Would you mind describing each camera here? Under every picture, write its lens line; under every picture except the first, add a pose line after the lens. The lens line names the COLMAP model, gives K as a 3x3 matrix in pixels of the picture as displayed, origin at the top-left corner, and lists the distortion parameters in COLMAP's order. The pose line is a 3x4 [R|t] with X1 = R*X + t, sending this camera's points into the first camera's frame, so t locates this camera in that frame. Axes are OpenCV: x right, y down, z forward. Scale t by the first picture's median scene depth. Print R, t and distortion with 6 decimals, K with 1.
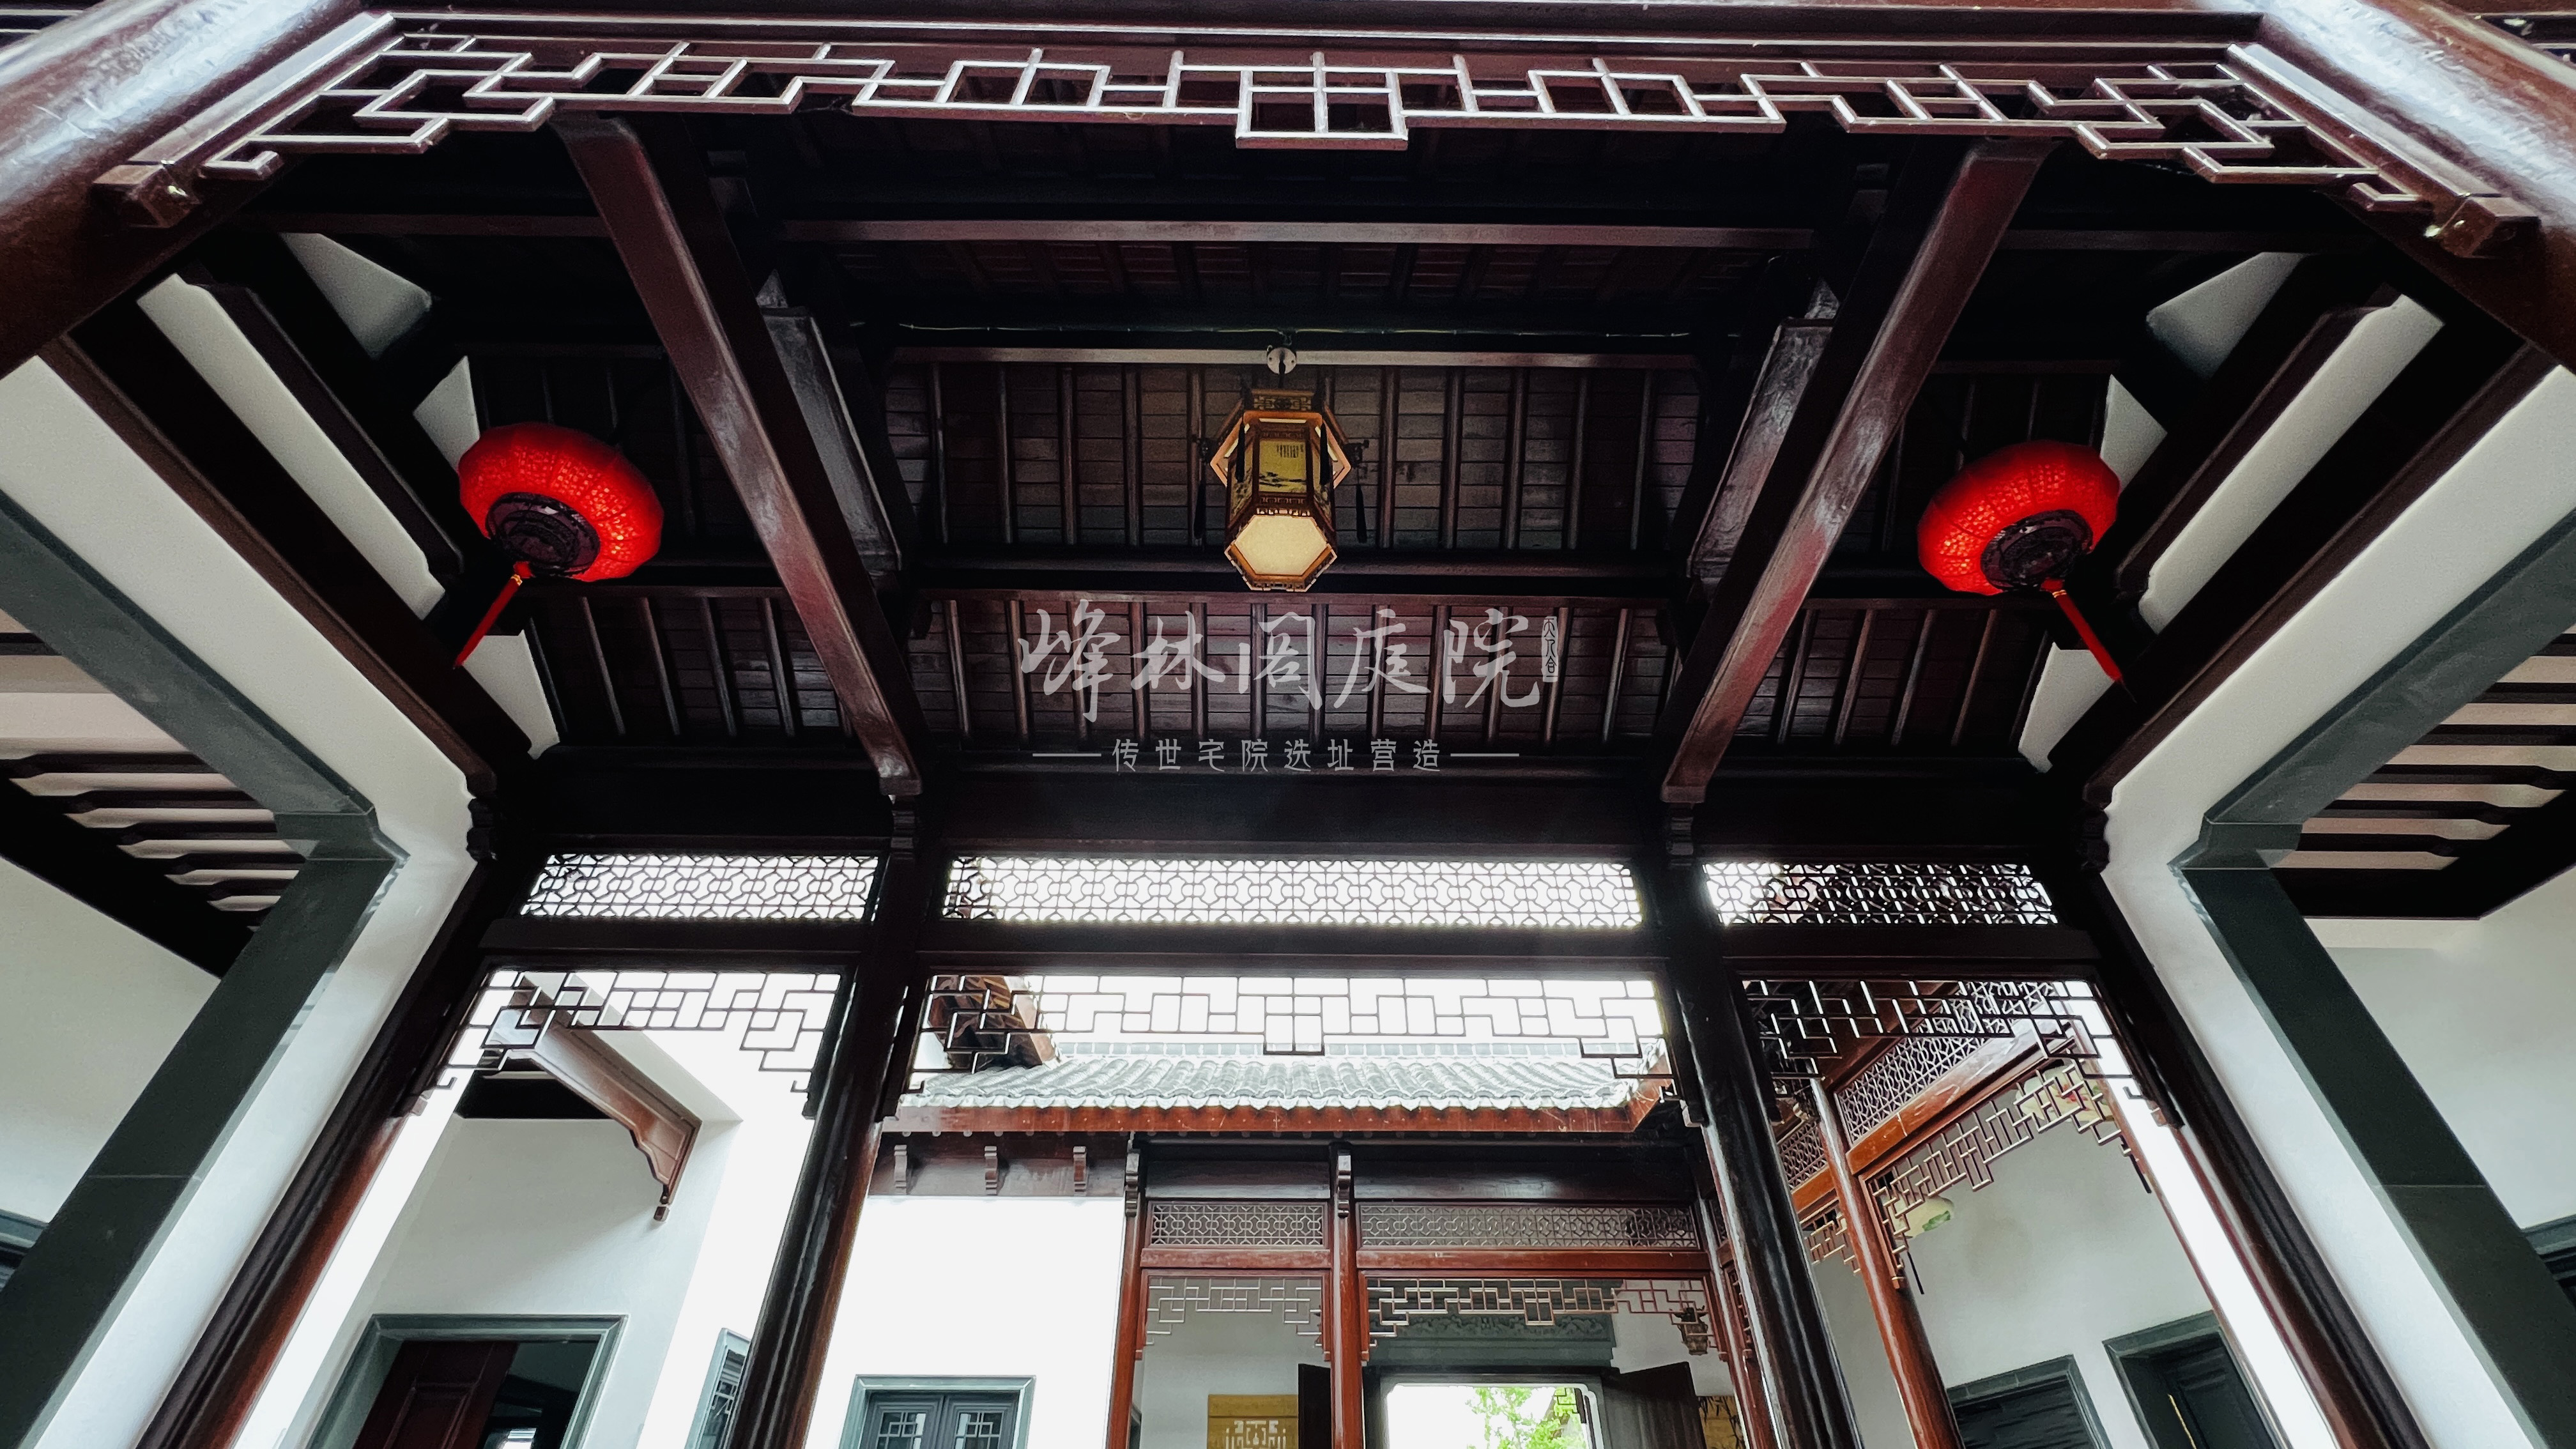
lens RADIAL K [[1053.4, 0, 1281.7], [0, 1053.4, 723.6], [0, 0, 1]] dist [-0.008460, -0.000016]
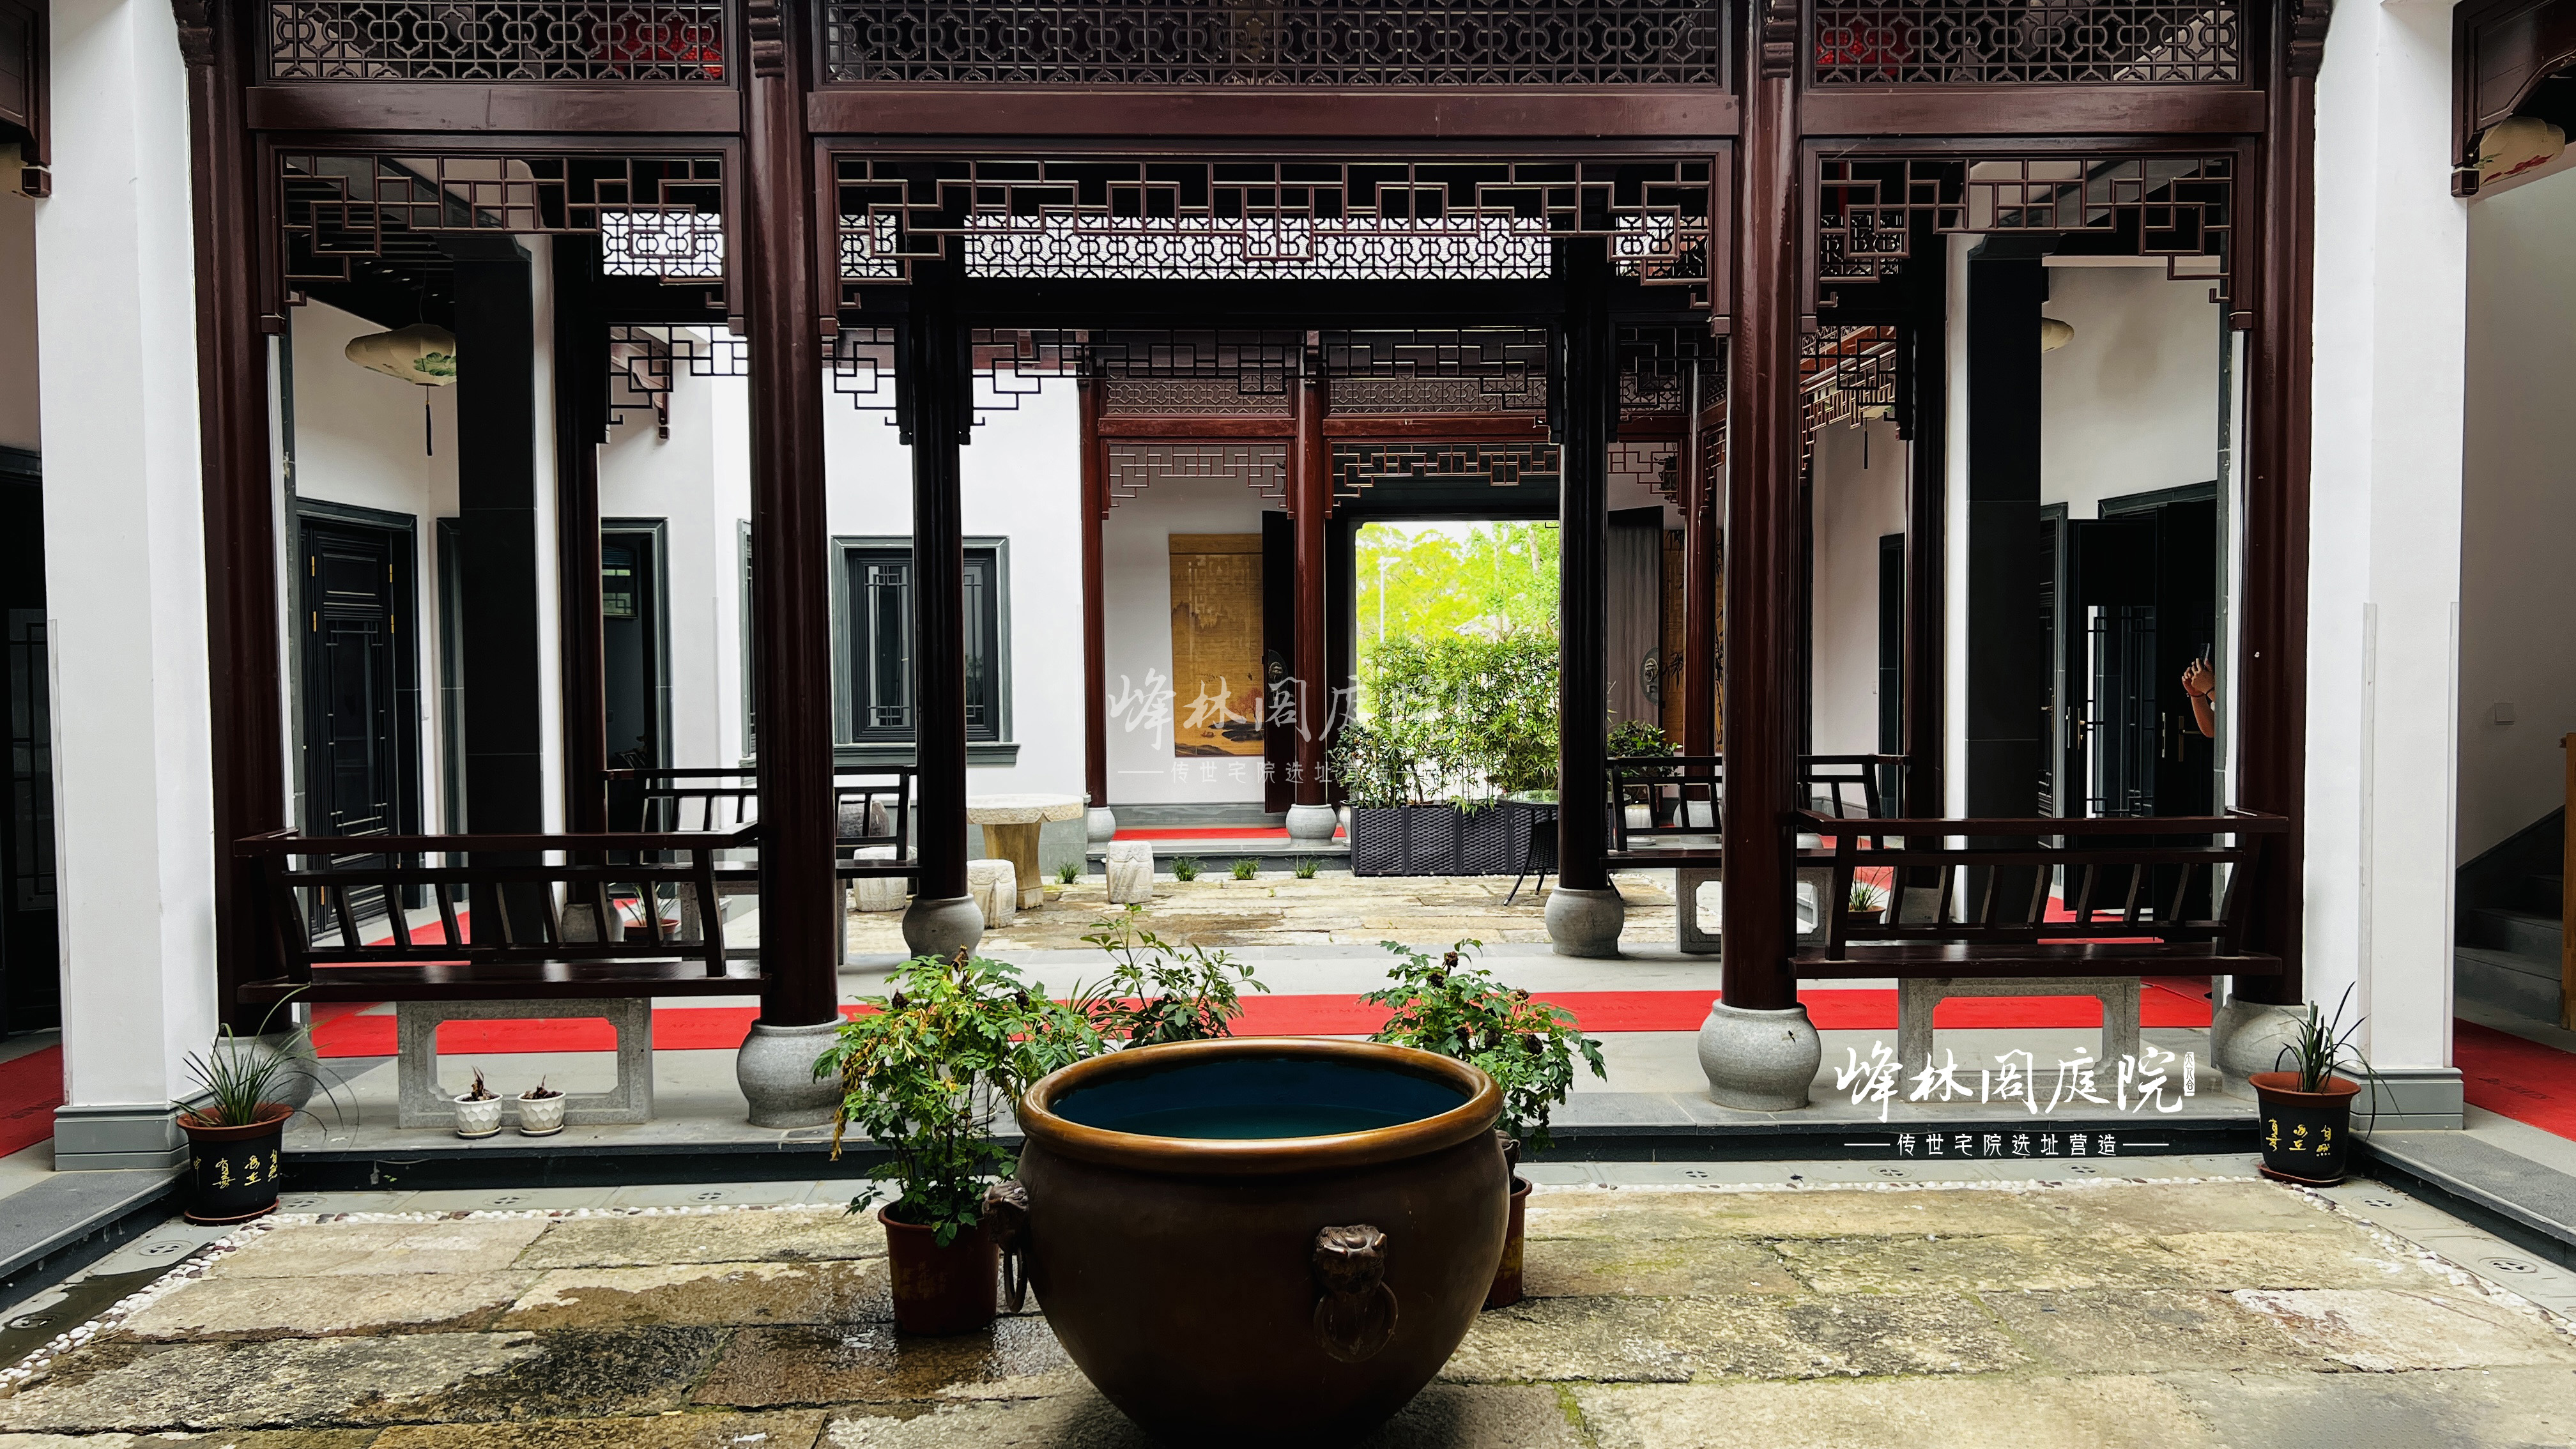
lens RADIAL K [[1955.7, 0, 1304.3], [0, 1955.7, 728.3], [0, 0, 1]] dist [0.043382, -0.049080]
pose [[0.999301, -0.010499, 0.035874, -0.014575], [-0.015875, 0.749681, 0.661609, -0.523084], [-0.033840, -0.661717, 0.748990, -0.586200]]
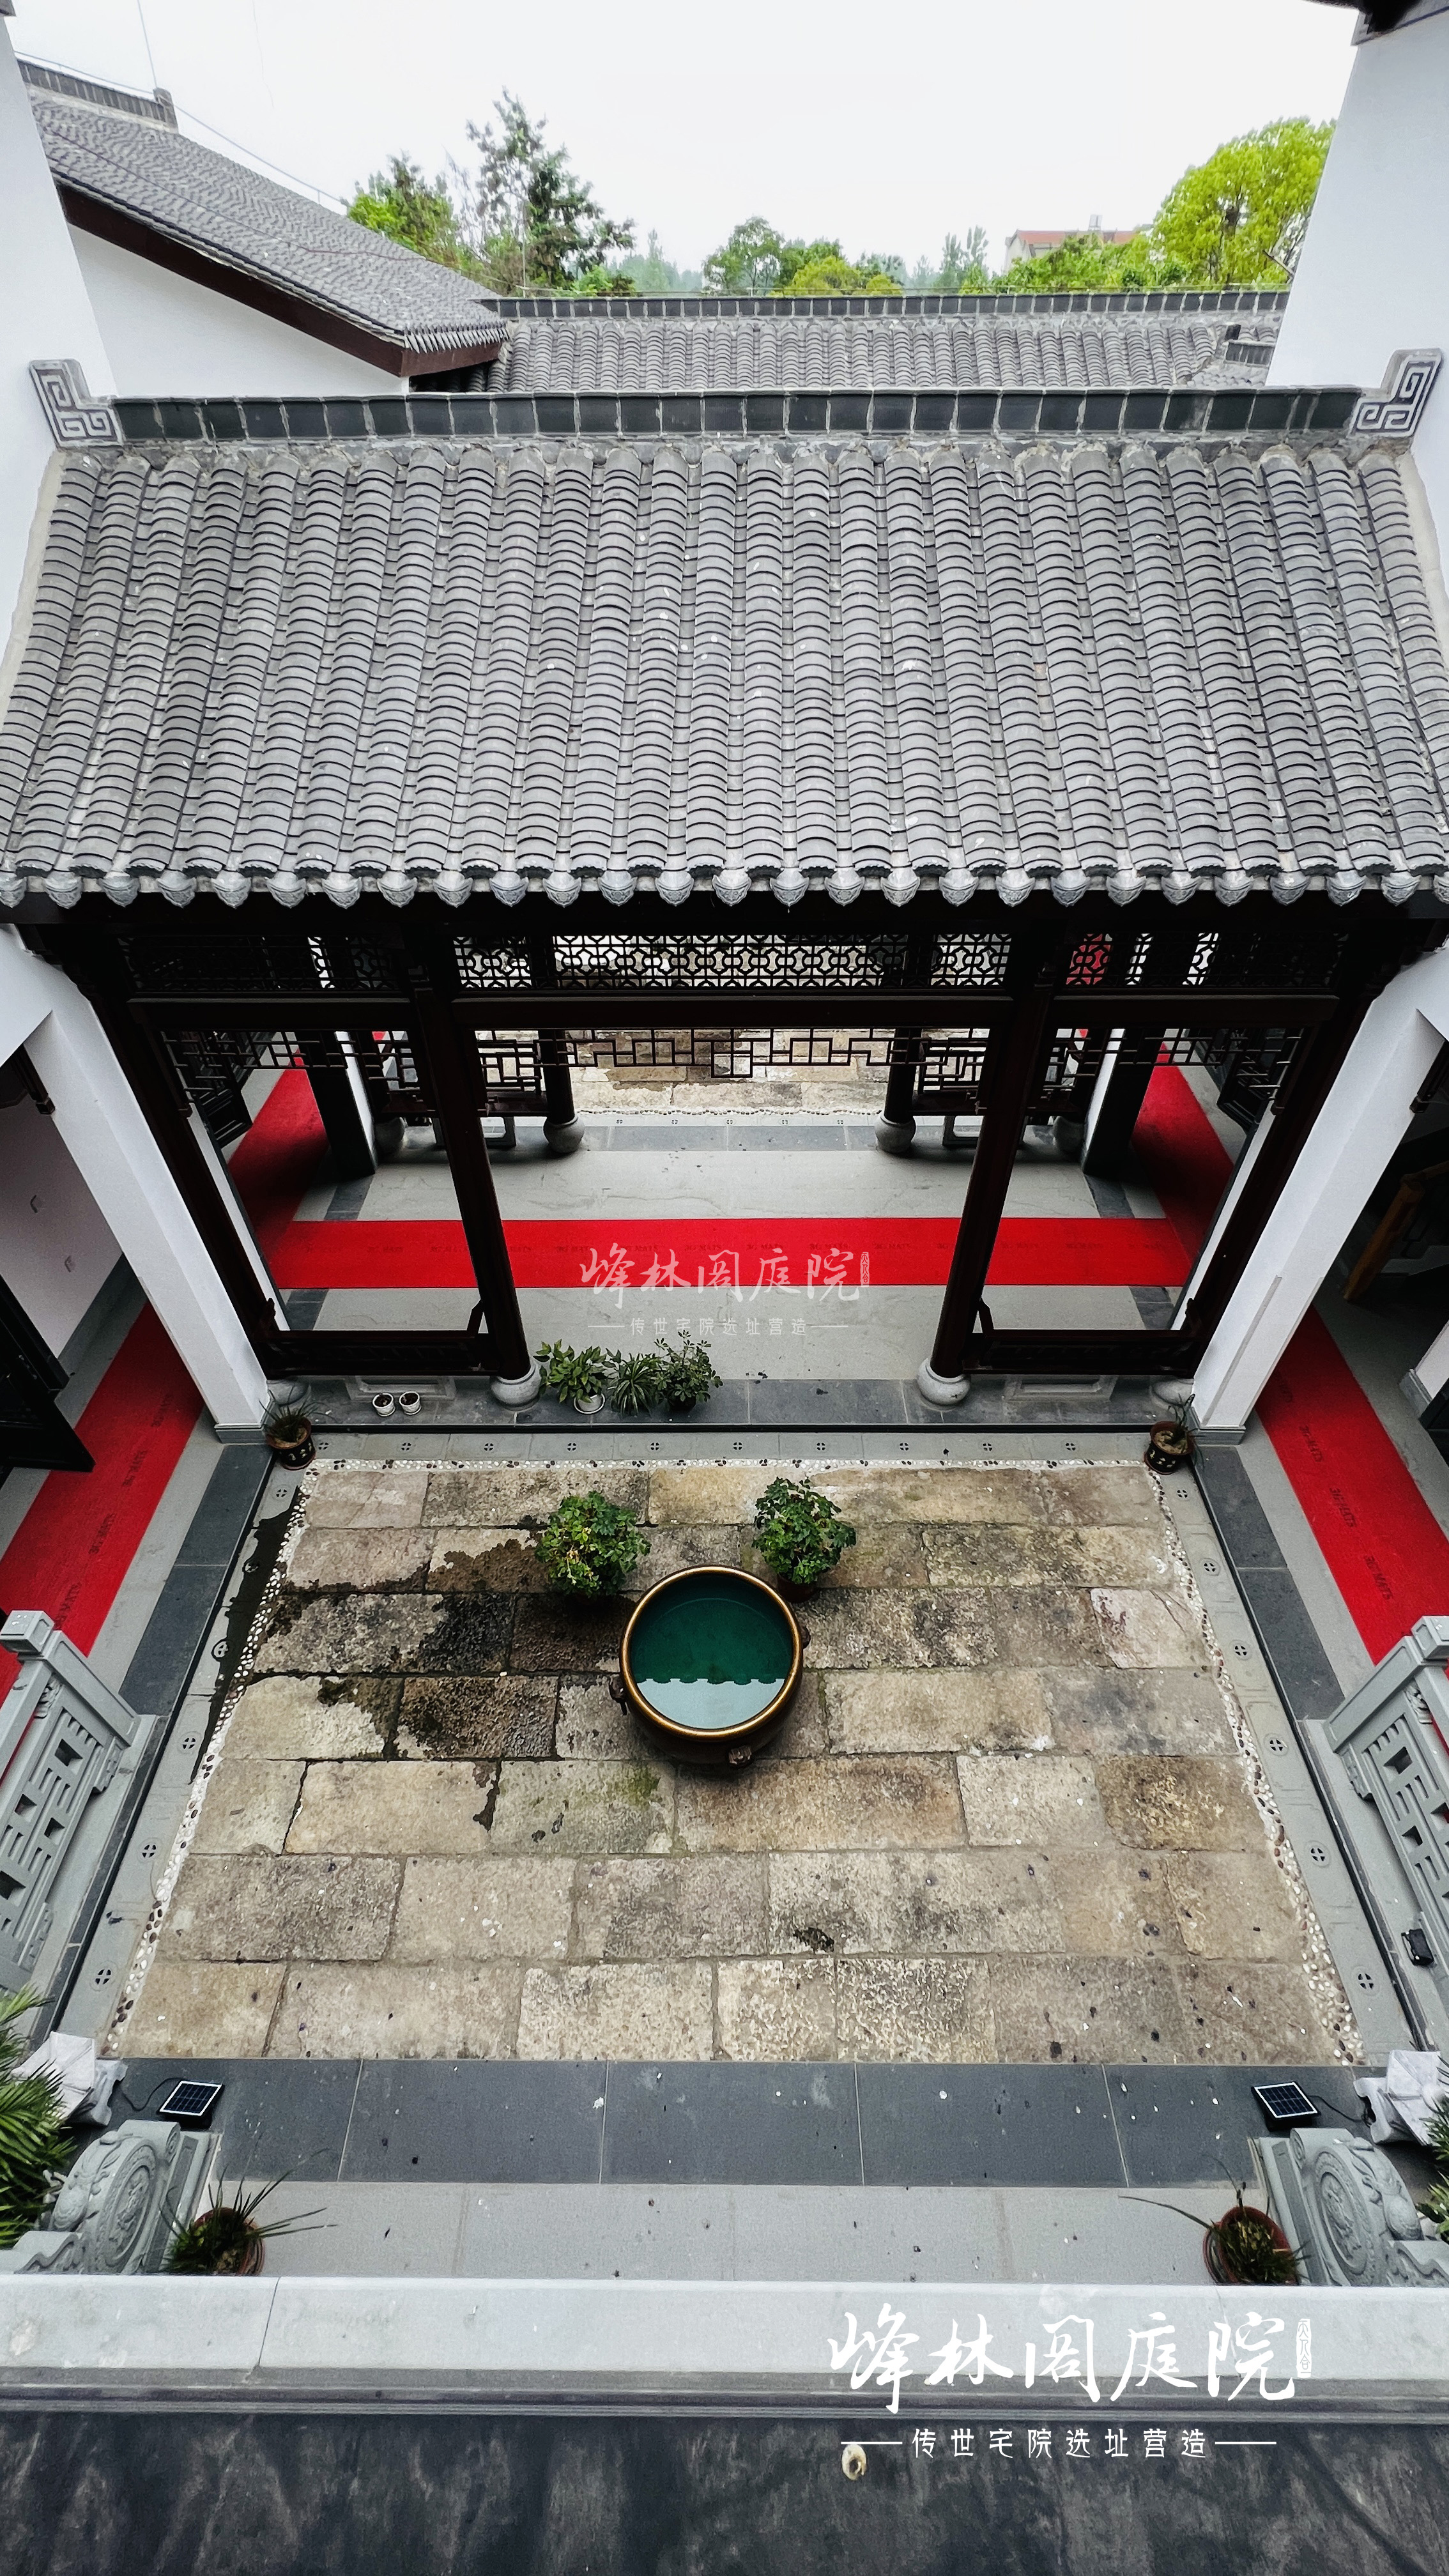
lens RADIAL K [[1053.4, 0, 723.5], [0, 1053.4, 1287.4], [0, 0, 1]] dist [-0.008460, -0.000016]
pose [[0.999981, 0.000088, -0.006182, 0.006306], [0.006128, 0.118291, 0.992960, -0.889128], [0.000819, -0.992979, 0.118288, -0.065085]]
